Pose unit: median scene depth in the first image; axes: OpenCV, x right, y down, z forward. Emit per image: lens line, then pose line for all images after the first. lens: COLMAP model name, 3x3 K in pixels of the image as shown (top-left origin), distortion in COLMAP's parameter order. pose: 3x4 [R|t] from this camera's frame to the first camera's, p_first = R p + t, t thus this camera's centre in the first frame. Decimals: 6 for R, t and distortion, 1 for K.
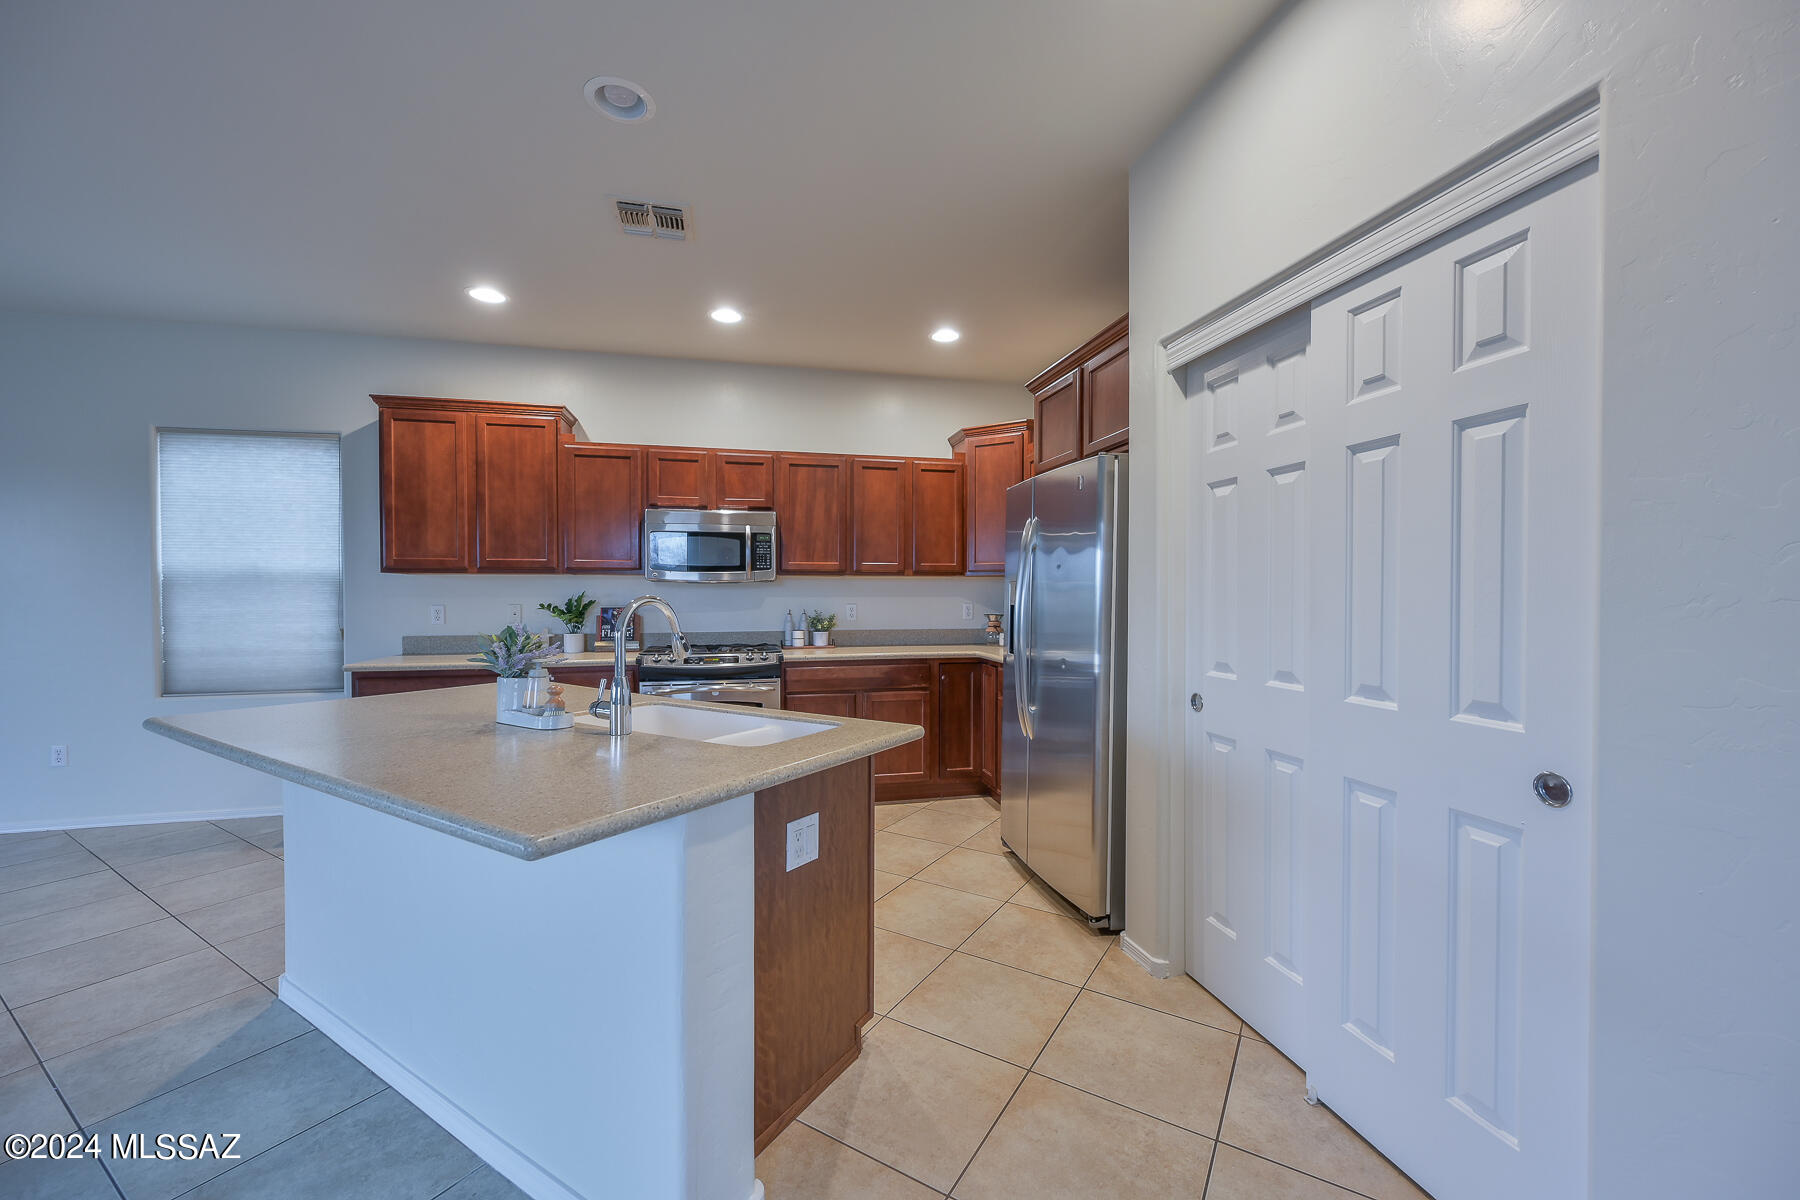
lens RADIAL K [[706.5, 0, 900.7], [0, 706.5, 603.3], [0, 0, 1]] dist [-0.001744, 0.000380]
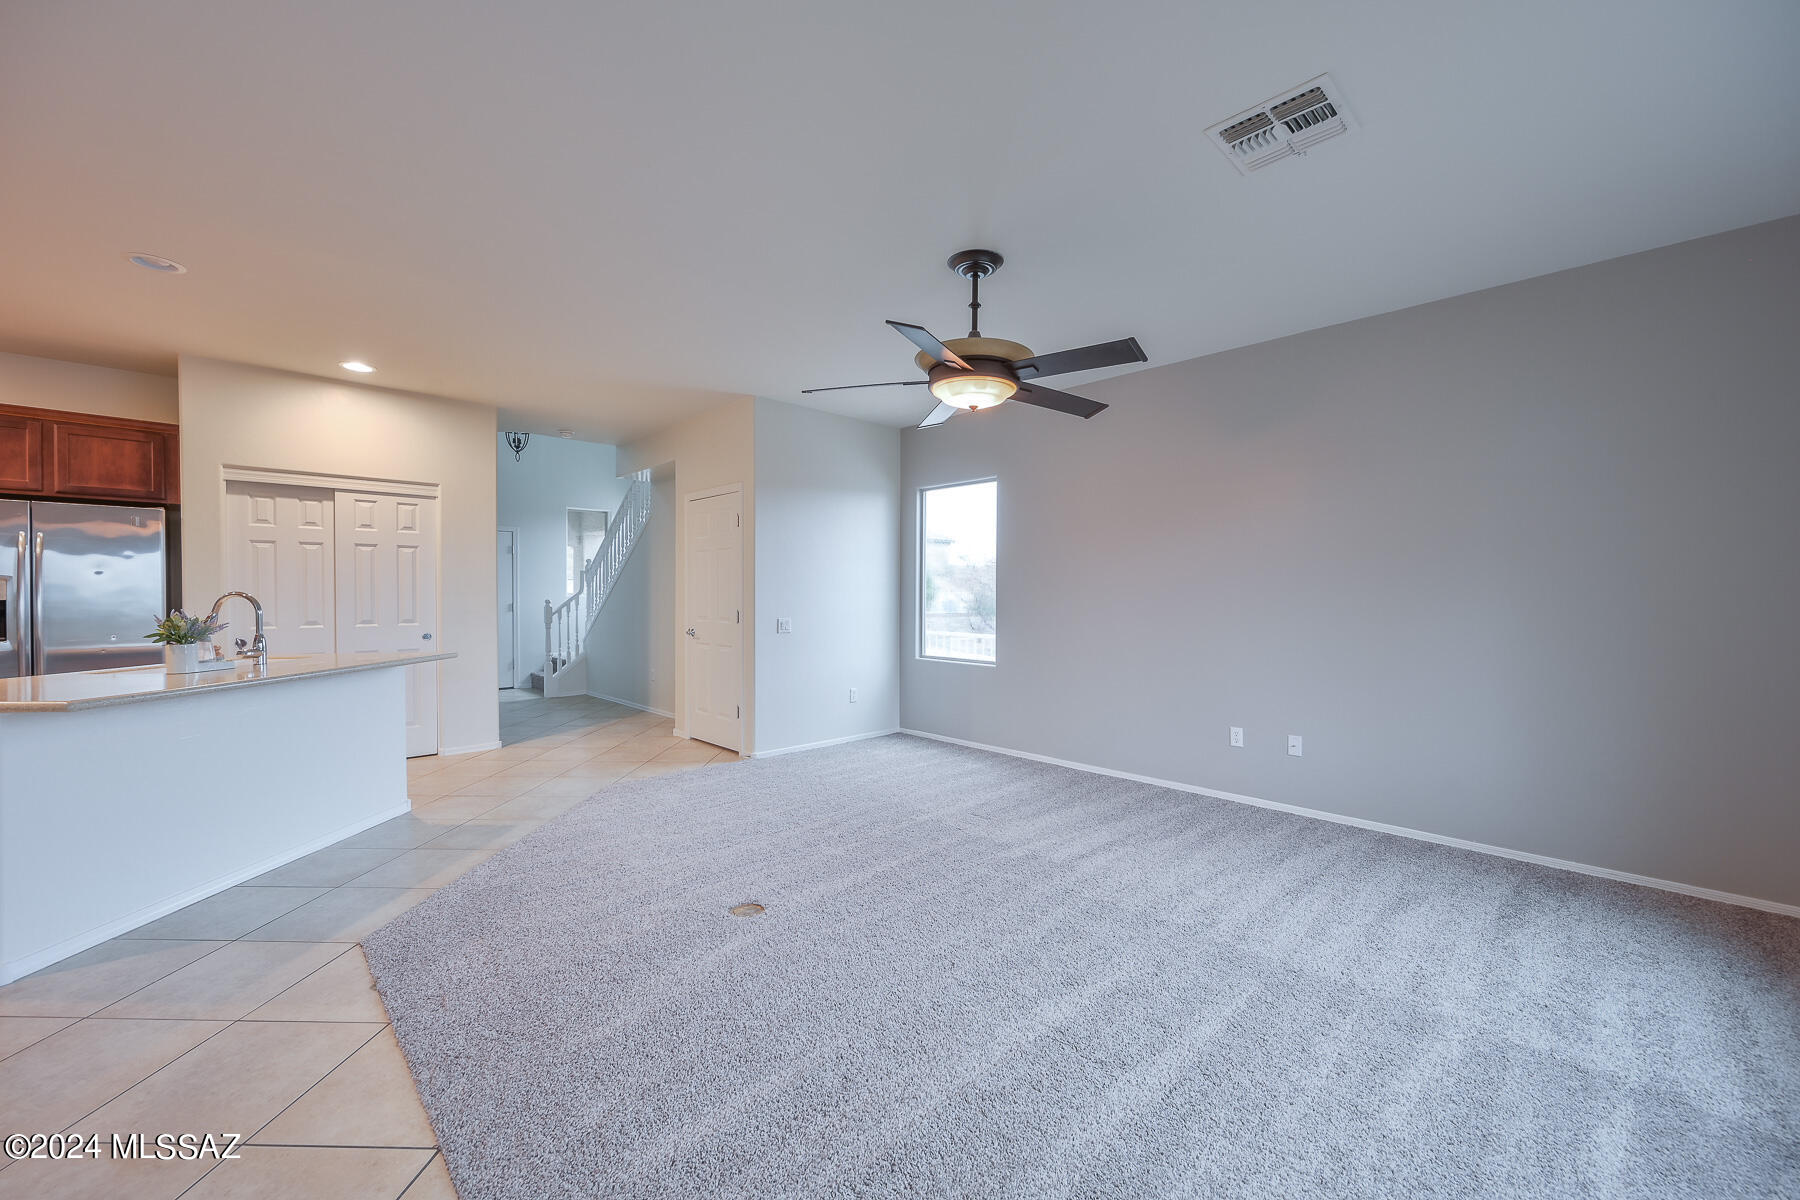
lens RADIAL K [[706.5, 0, 901.3], [0, 706.5, 603.0], [0, 0, 1]] dist [-0.001744, 0.000380]
pose [[-0.510613, -0.012225, 0.859724, -1.311098], [0.010116, 0.999744, 0.020224, -0.000458], [-0.859751, 0.019024, -0.510359, 0.215176]]
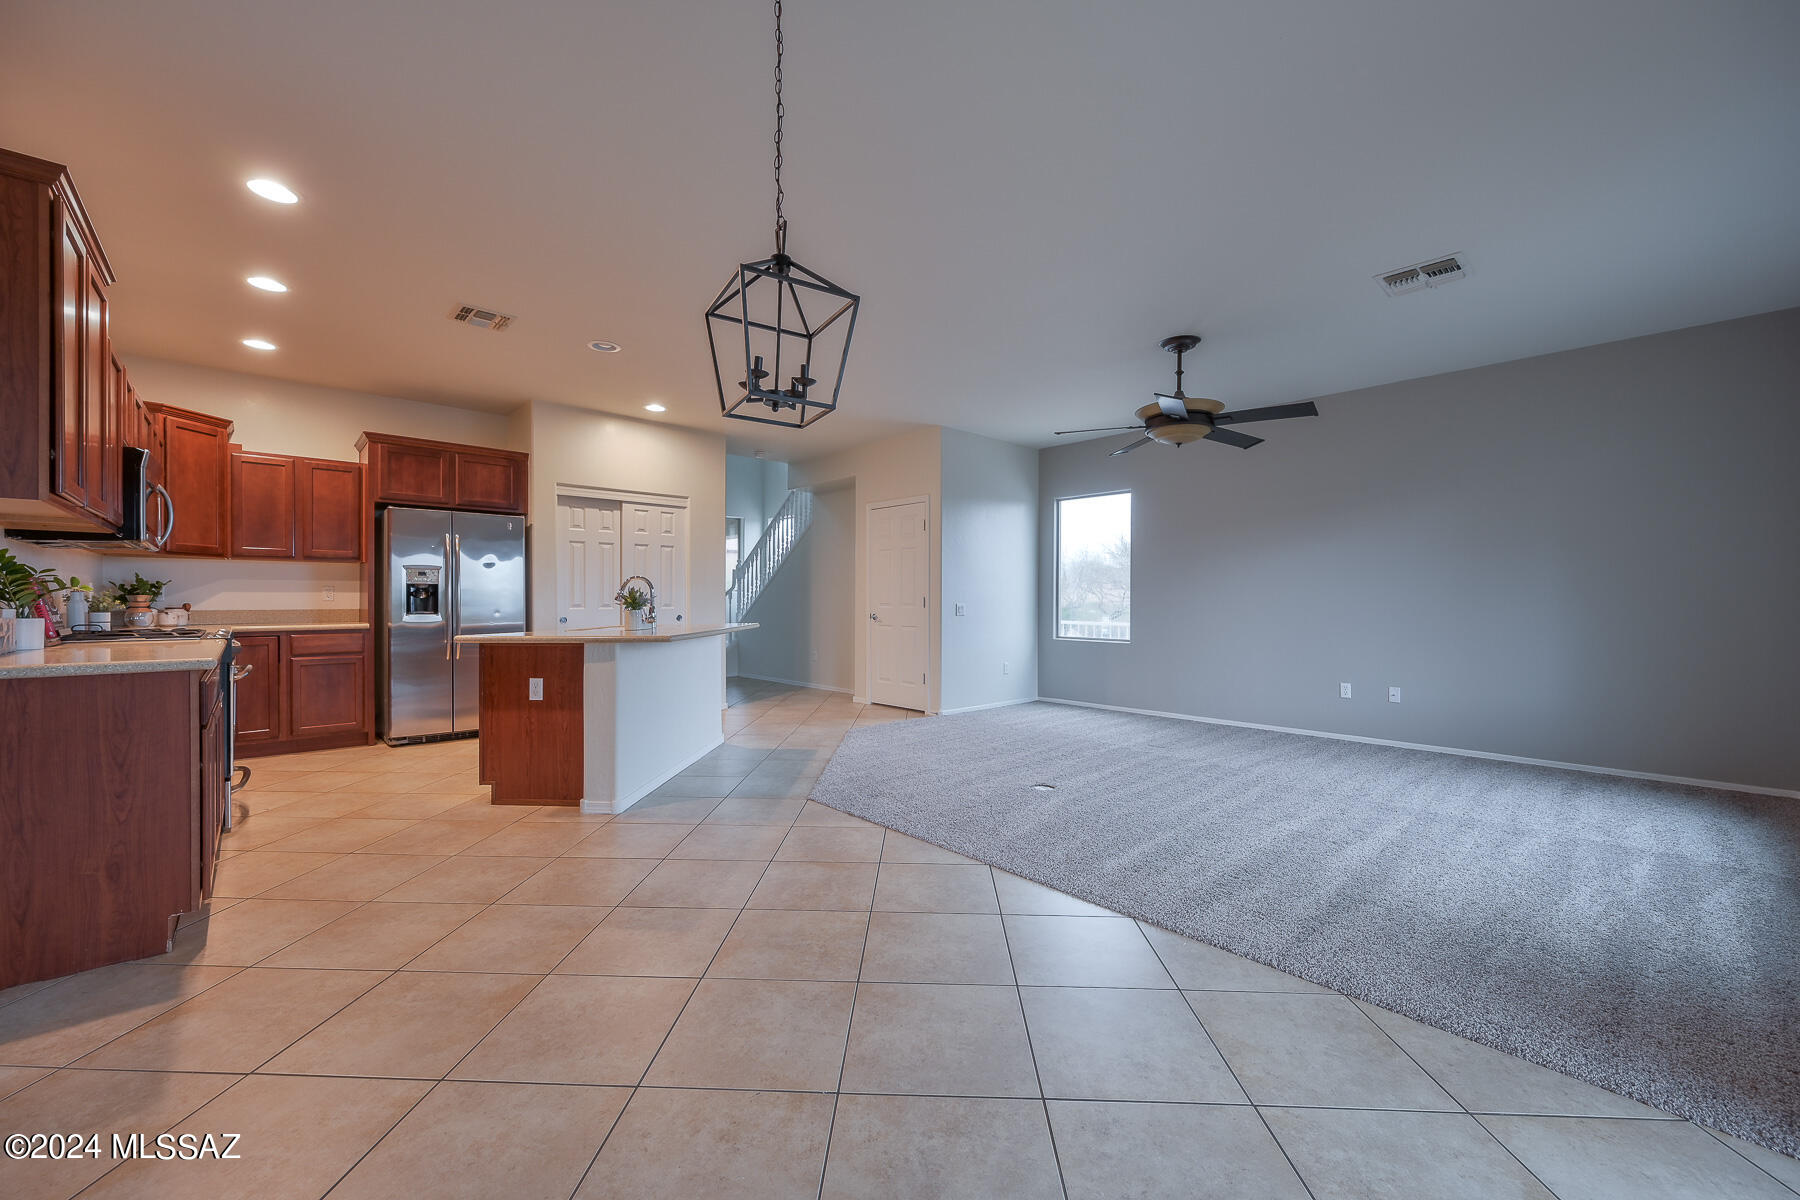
lens RADIAL K [[706.5, 0, 901.0], [0, 706.5, 603.2], [0, 0, 1]] dist [-0.001744, 0.000380]
pose [[-0.492963, -0.004427, 0.870039, -1.427753], [0.010524, 0.999884, 0.011051, 0.032550], [-0.869986, 0.014604, -0.492859, 0.671742]]
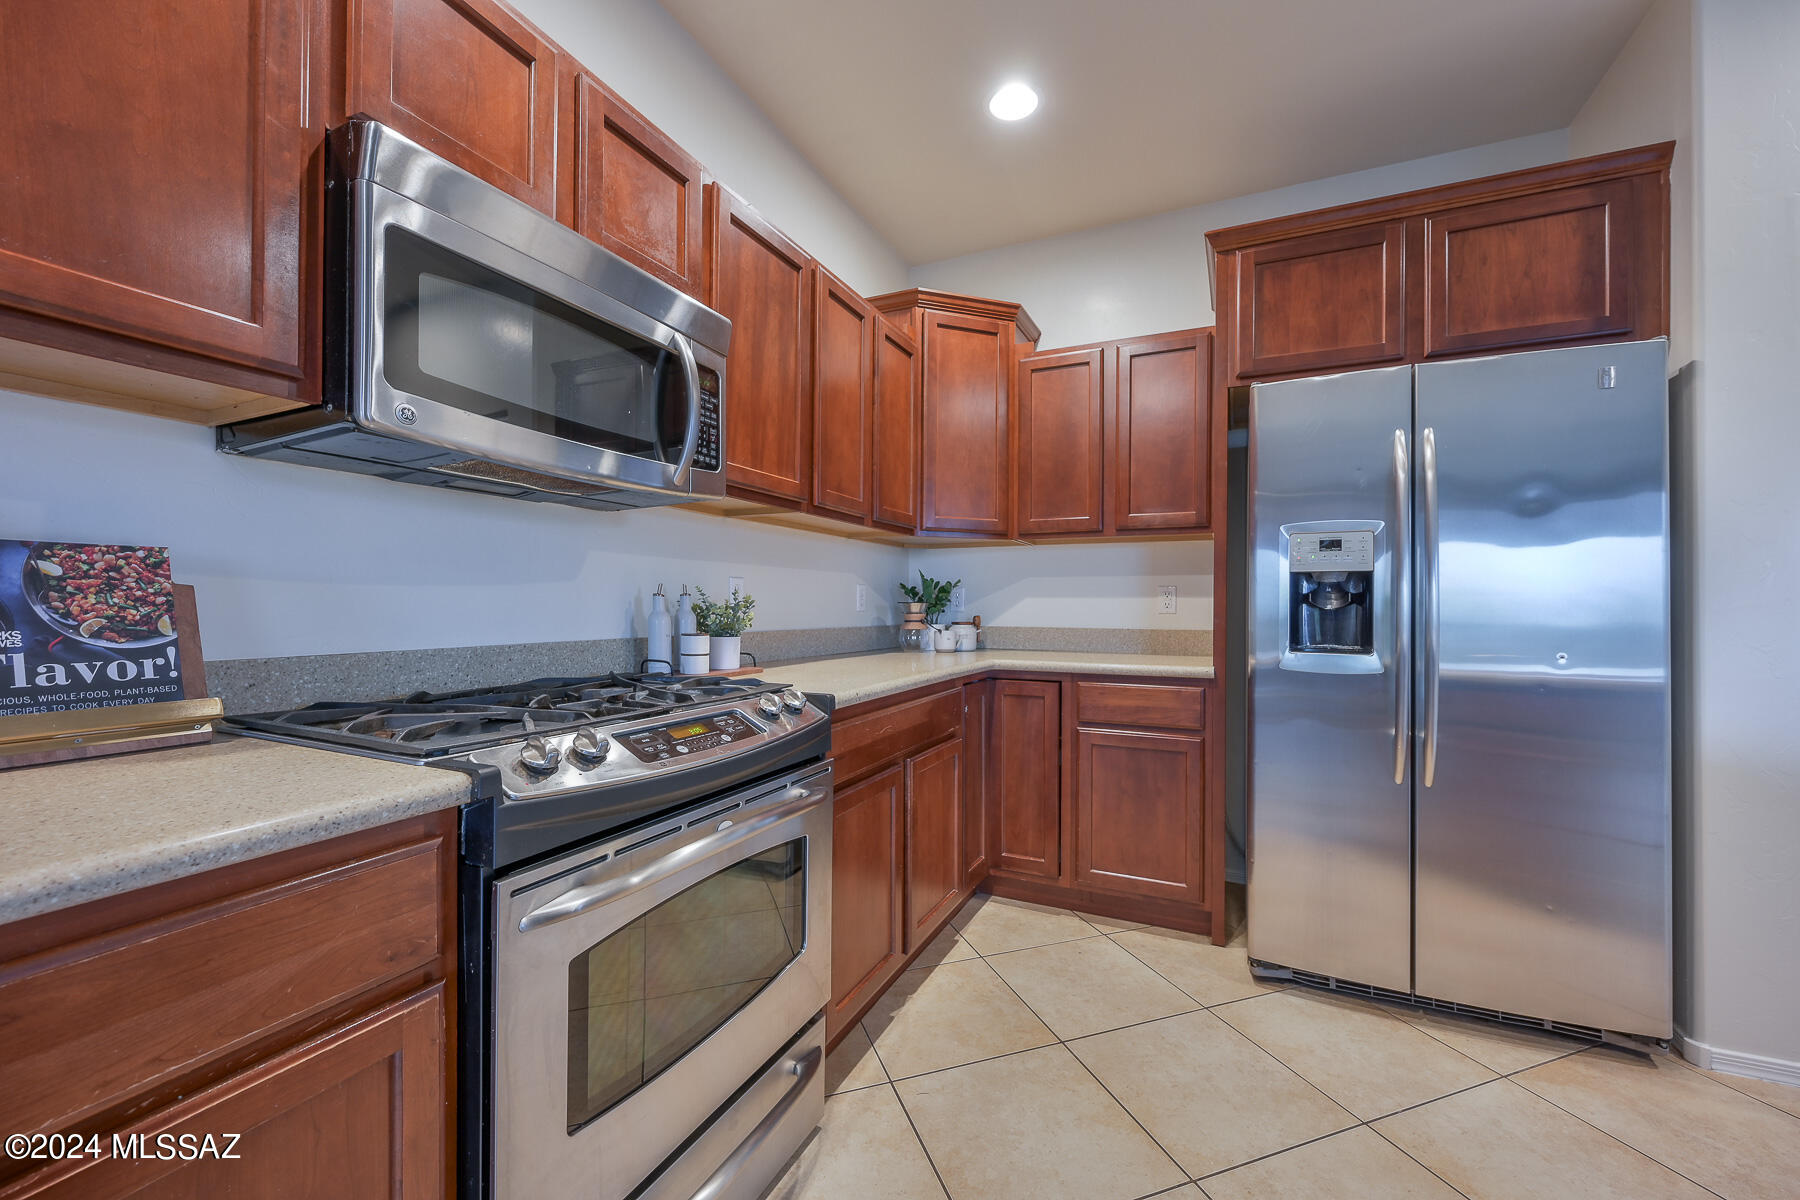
lens RADIAL K [[706.5, 0, 898.9], [0, 706.5, 604.4], [0, 0, 1]] dist [-0.001744, 0.000380]
pose [[0.624058, 0.006036, 0.781354, -0.434222], [0.004049, 0.999932, -0.010958, 0.028600], [-0.781367, 0.010003, 0.623991, 0.725830]]
